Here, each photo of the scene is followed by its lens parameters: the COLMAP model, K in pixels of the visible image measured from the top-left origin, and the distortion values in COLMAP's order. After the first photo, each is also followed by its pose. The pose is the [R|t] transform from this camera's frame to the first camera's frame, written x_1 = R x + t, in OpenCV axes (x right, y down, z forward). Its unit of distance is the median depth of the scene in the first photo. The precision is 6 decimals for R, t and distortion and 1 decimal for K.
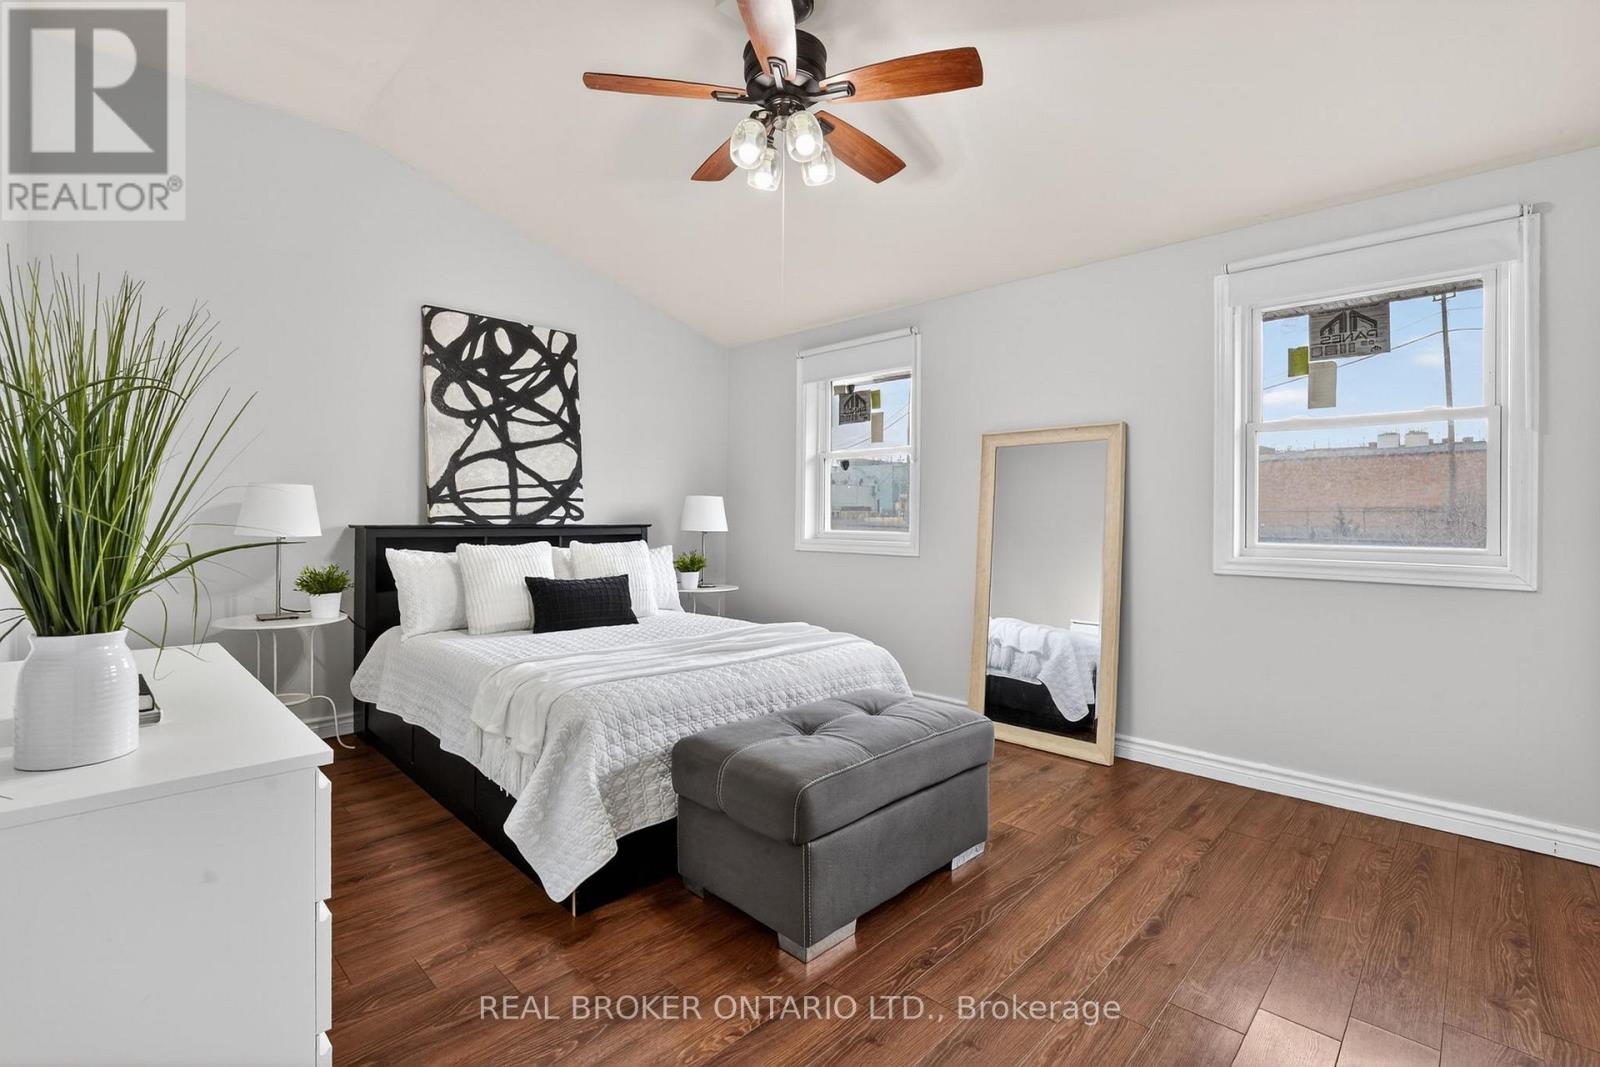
lens RADIAL K [[713.4, 0, 798.4], [0, 713.4, 514.6], [0, 0, 1]] dist [-0.016959, -0.000034]
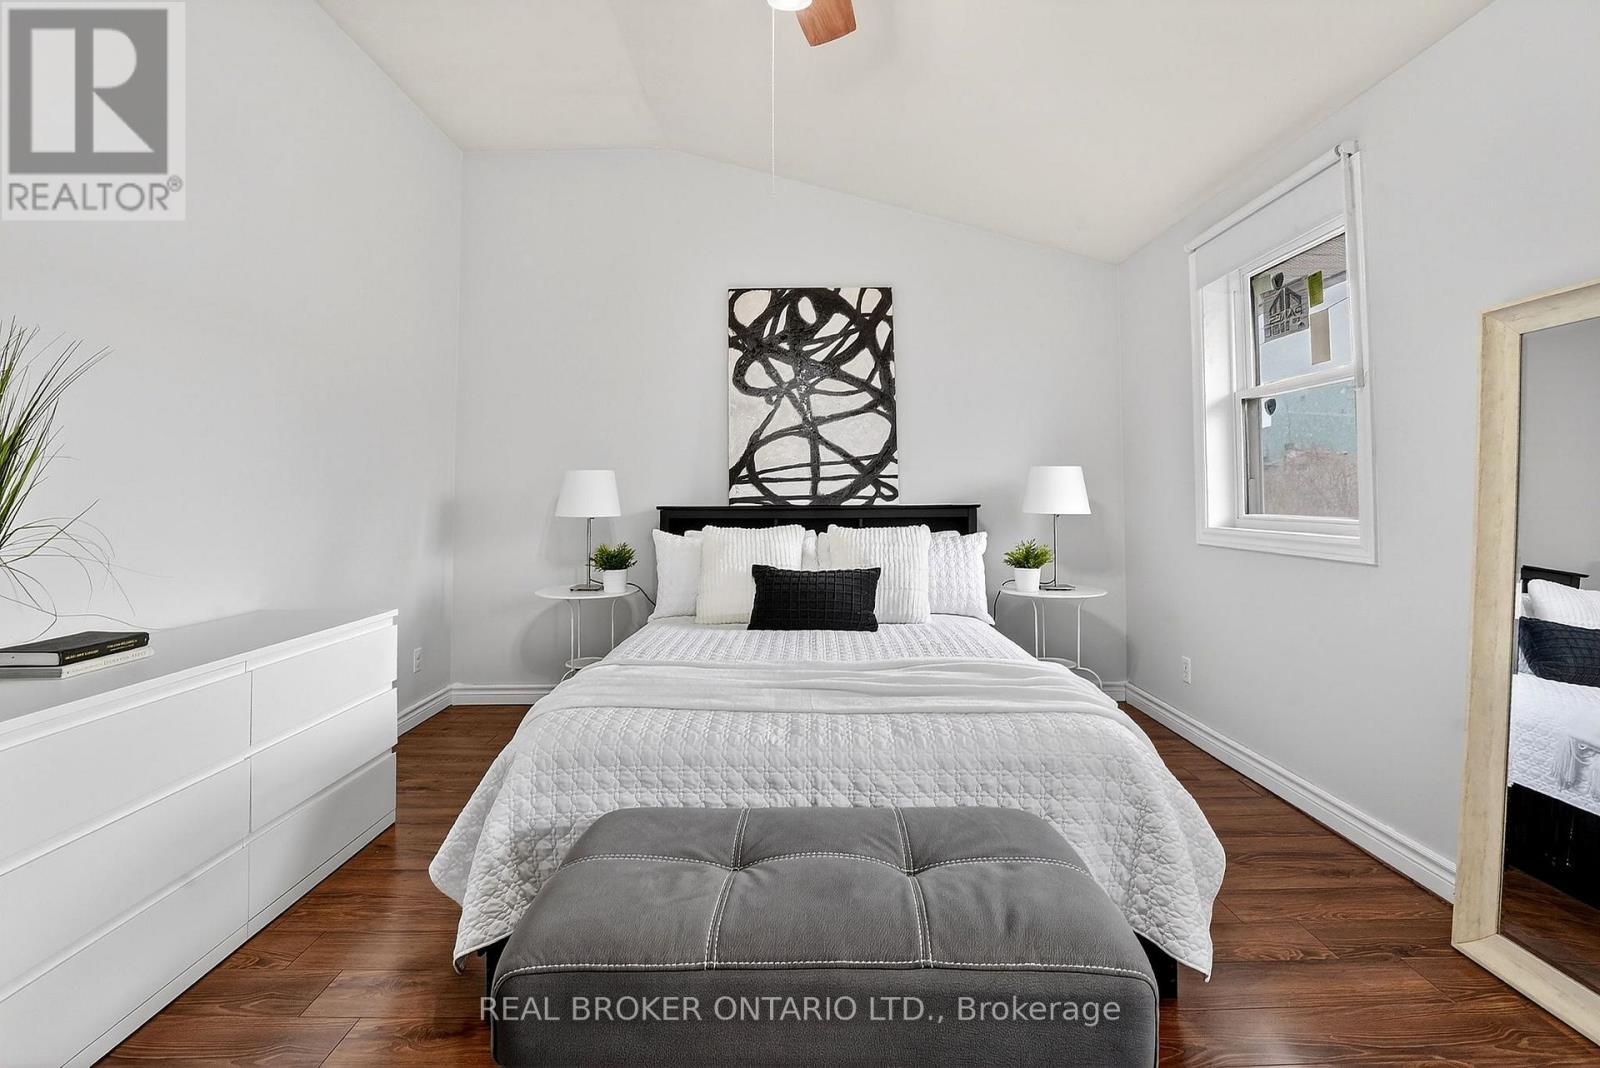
lens RADIAL K [[728.4, 0, 803.0], [0, 728.4, 464.0], [0, 0, 1]] dist [-0.017158, -0.000114]
pose [[0.699561, -0.041125, -0.713388, 0.260450], [0.012579, 0.998897, -0.045249, 0.002713], [0.714462, 0.022681, 0.699307, 0.327272]]
